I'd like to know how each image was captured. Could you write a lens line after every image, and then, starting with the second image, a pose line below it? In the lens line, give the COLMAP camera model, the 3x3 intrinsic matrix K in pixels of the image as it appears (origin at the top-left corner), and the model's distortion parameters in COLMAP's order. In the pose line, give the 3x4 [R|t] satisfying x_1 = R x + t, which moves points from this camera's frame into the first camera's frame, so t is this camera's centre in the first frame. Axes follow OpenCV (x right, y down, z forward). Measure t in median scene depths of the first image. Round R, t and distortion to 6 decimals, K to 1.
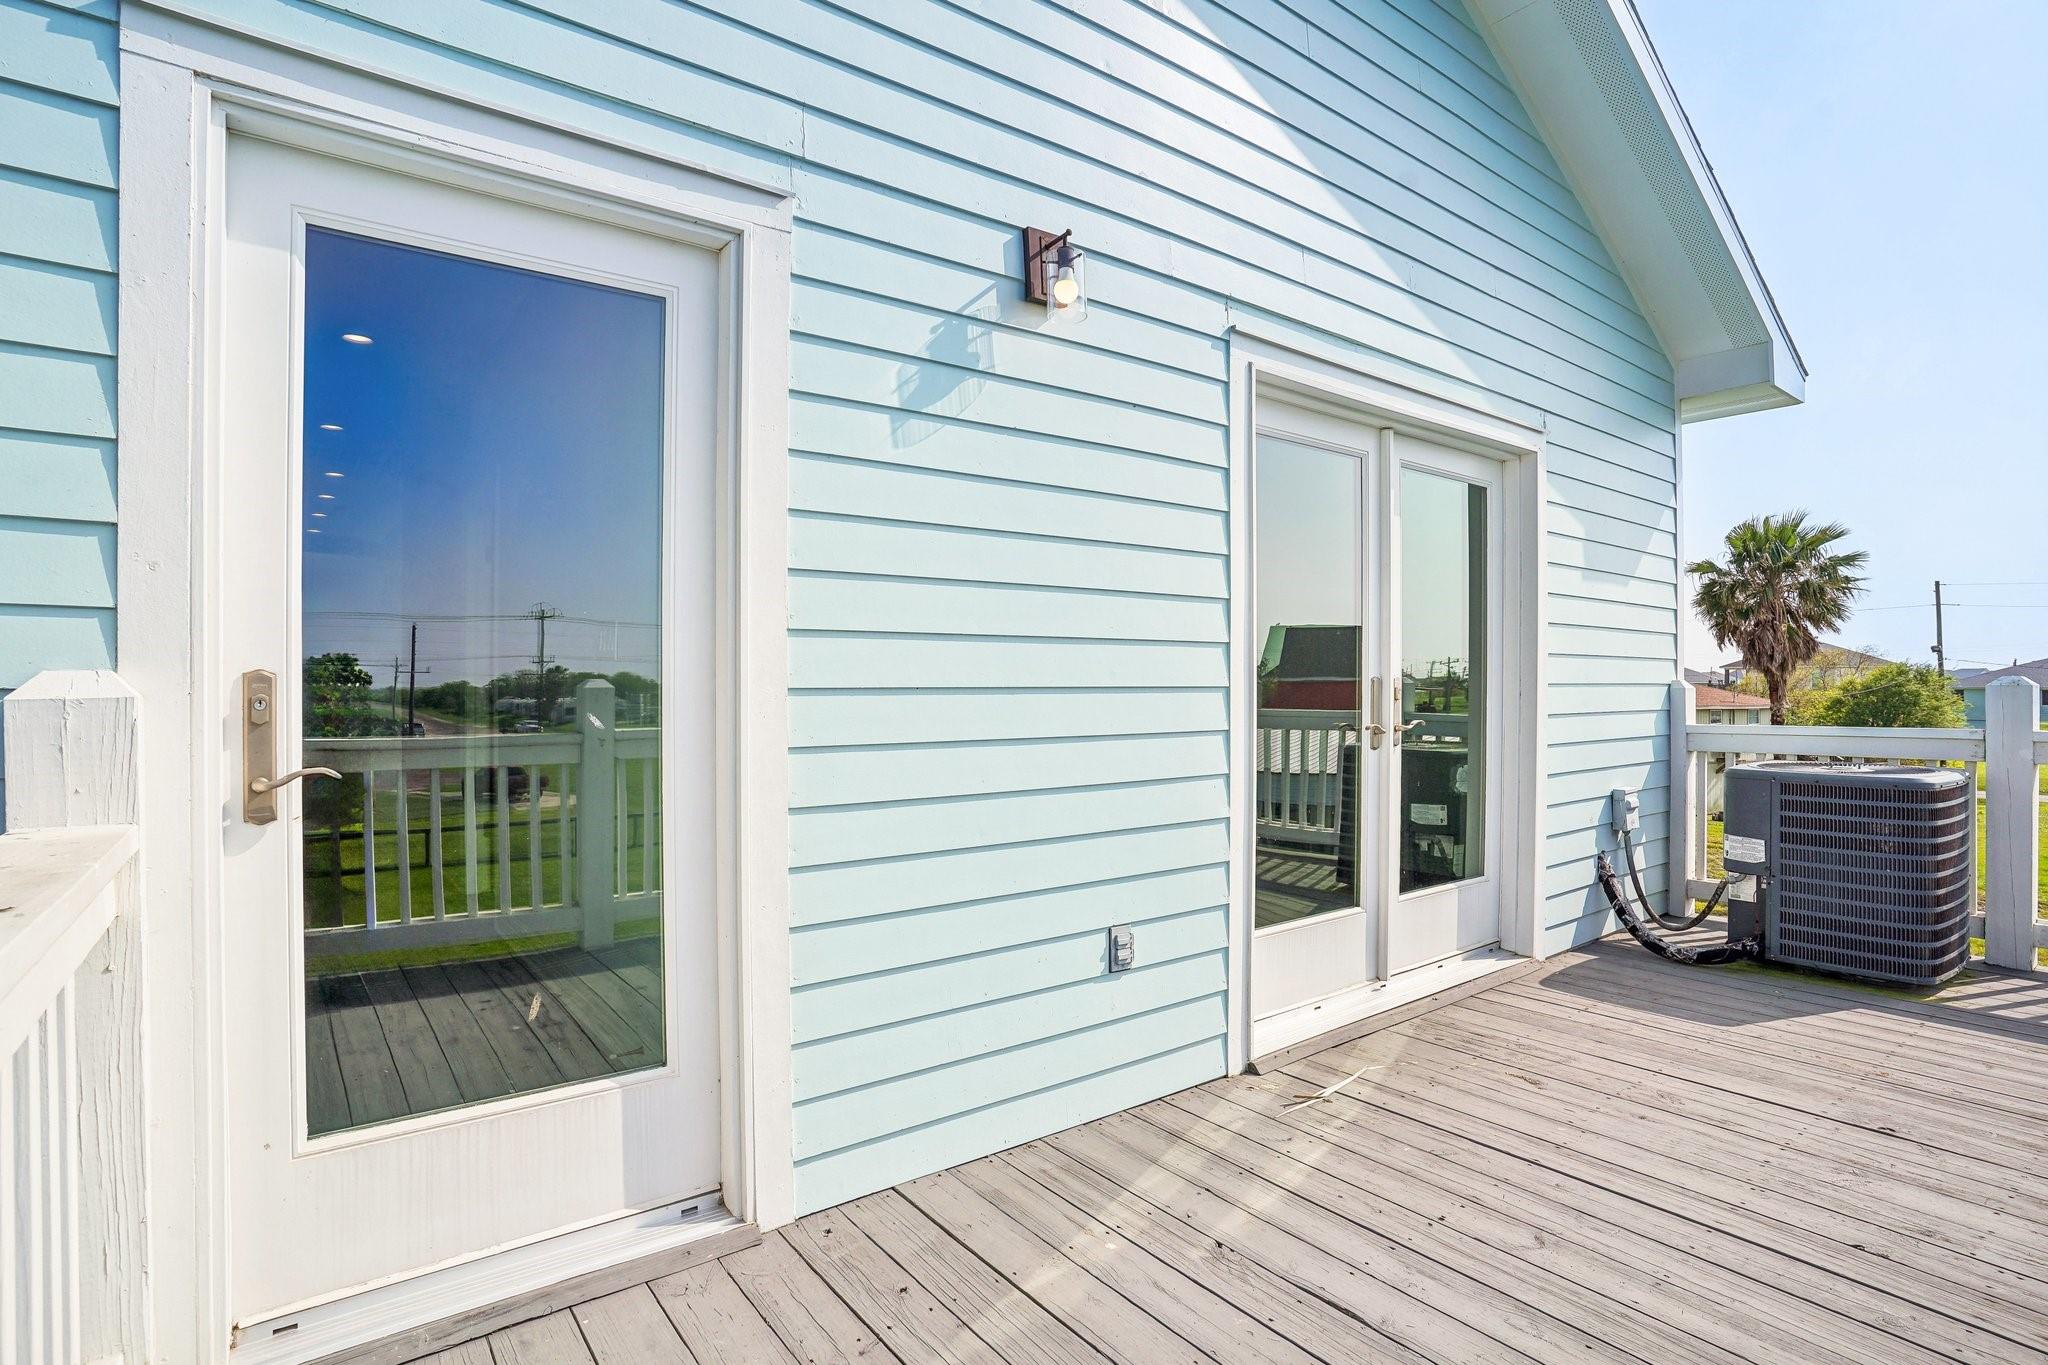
lens RADIAL K [[987.6, 0, 1021.5], [0, 987.6, 703.1], [0, 0, 1]] dist [-0.034191, 0.000503]
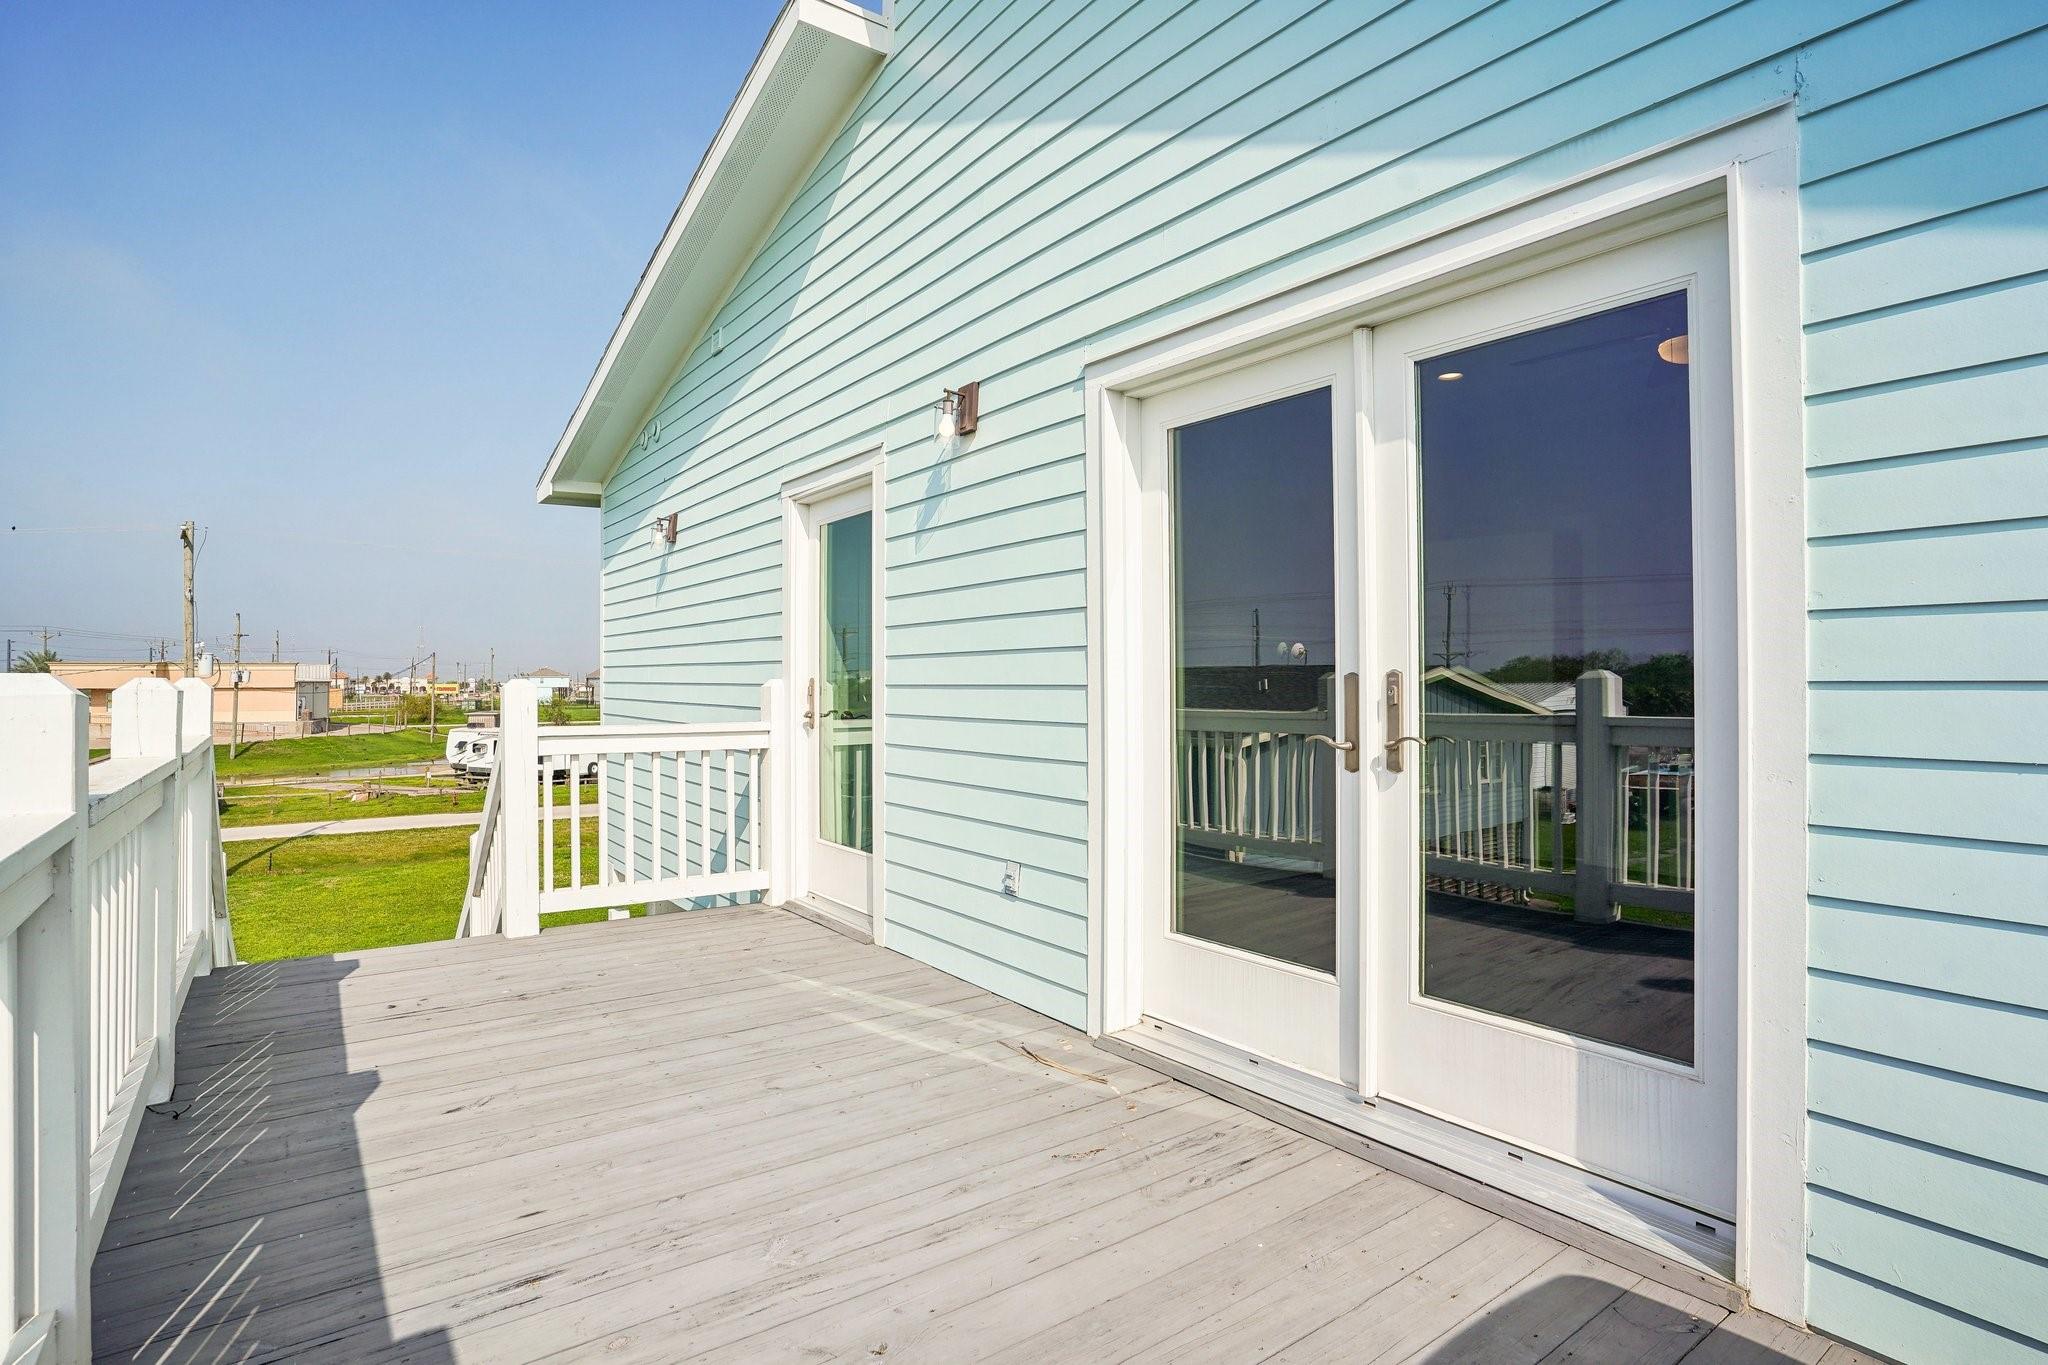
lens RADIAL K [[1010.8, 0, 1010.6], [0, 1010.8, 684.3], [0, 0, 1]] dist [0.000009, 0.000622]
pose [[0.008196, 0.011868, -0.999896, 1.608807], [-0.006587, 0.999909, 0.011814, -0.037027], [0.999945, 0.006490, 0.008274, 1.068228]]
